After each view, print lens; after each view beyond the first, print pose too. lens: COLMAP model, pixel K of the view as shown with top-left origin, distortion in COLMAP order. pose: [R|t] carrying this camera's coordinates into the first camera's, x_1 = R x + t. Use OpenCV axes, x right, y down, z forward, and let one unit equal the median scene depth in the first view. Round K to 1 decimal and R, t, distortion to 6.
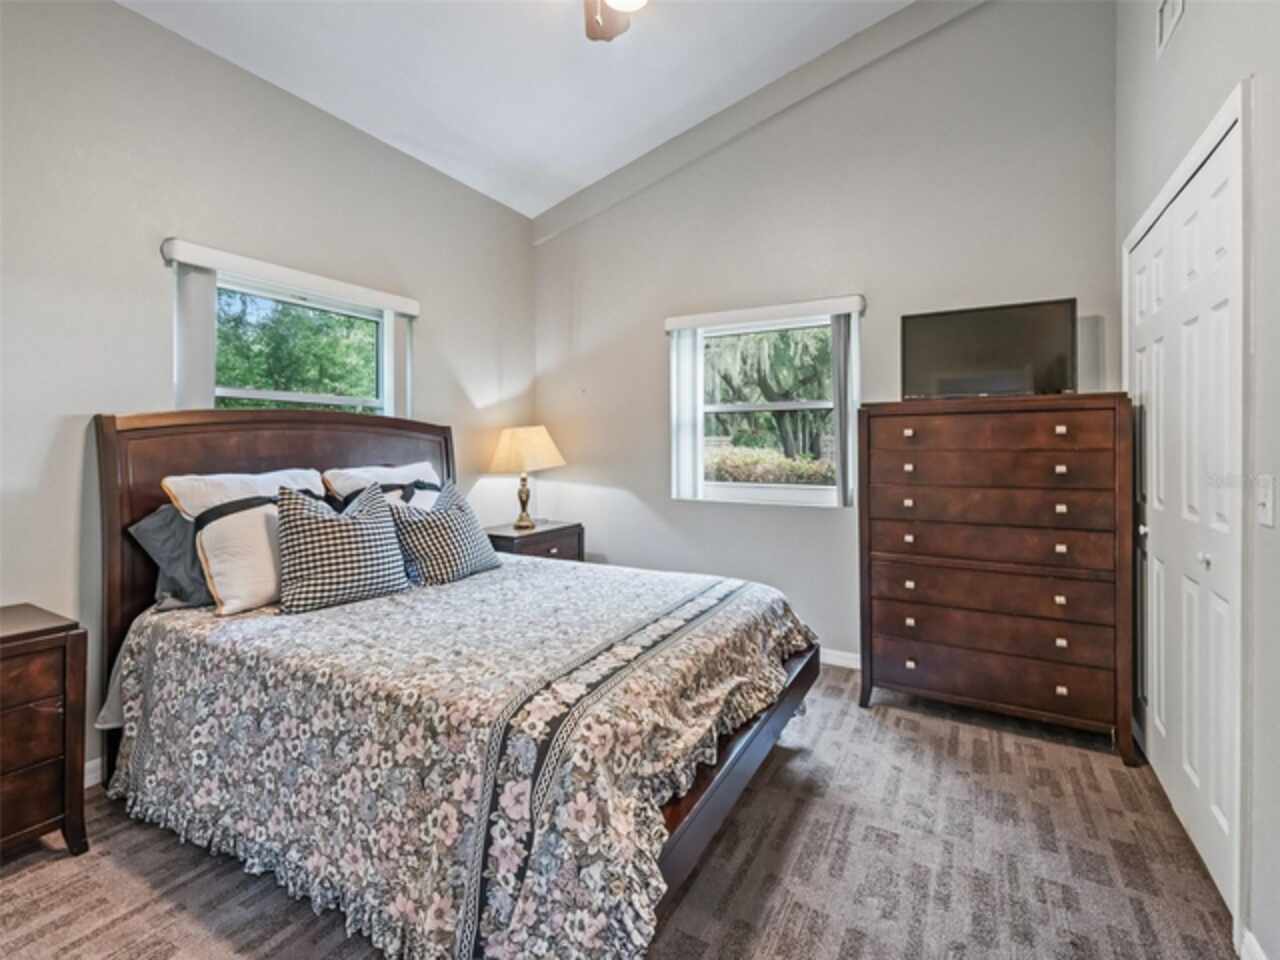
lens RADIAL K [[583.4, 0, 635.4], [0, 583.4, 469.2], [0, 0, 1]] dist [0.025102, 0.000015]
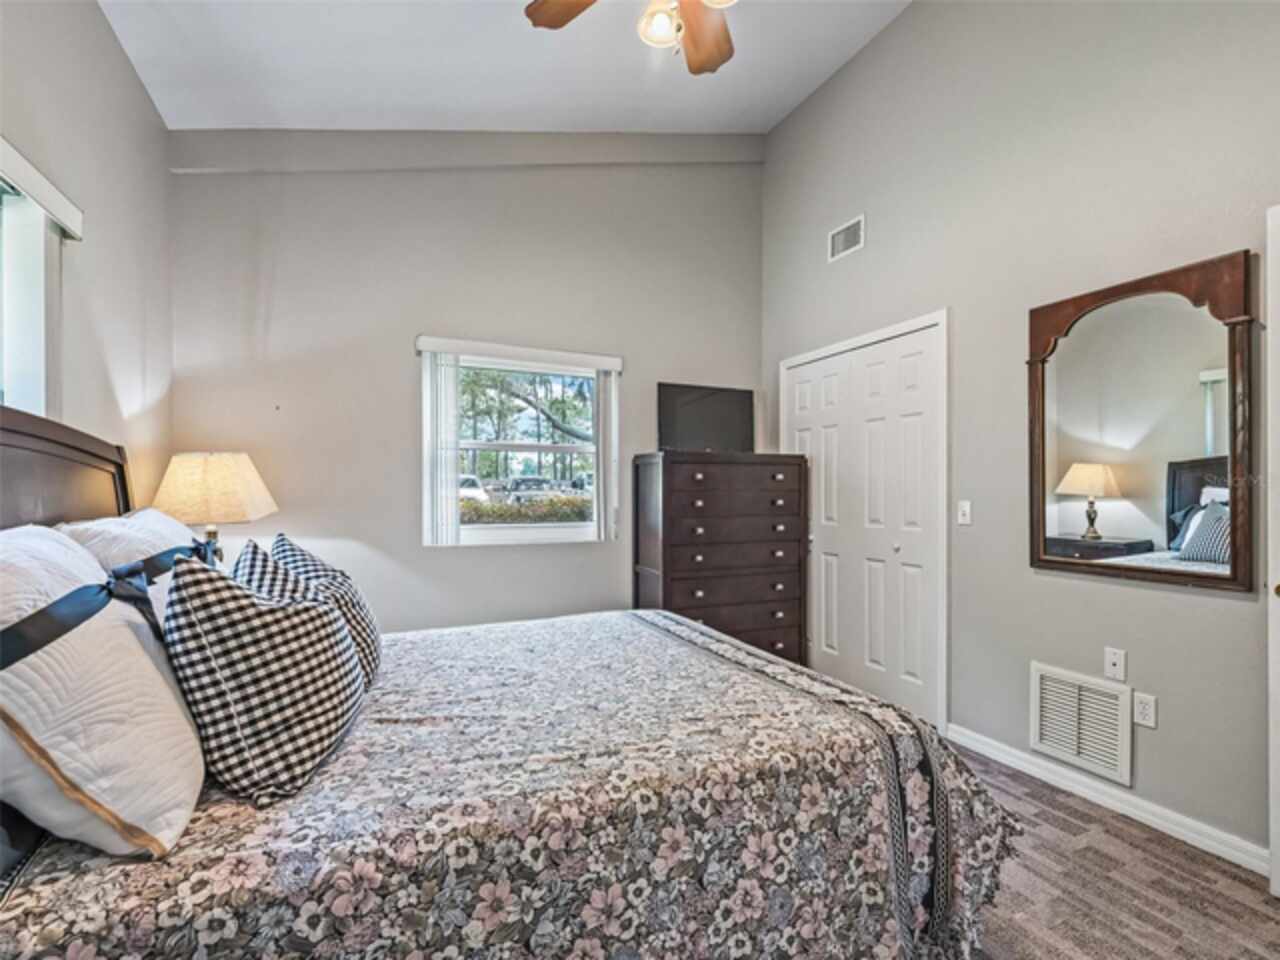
lens RADIAL K [[591.4, 0, 639.4], [0, 591.4, 497.9], [0, 0, 1]] dist [0.017573, -0.000278]
pose [[0.581302, -0.007869, 0.813650, -1.000403], [0.029042, 0.999517, -0.011081, -0.005169], [-0.813170, 0.030071, 0.581249, 0.521302]]
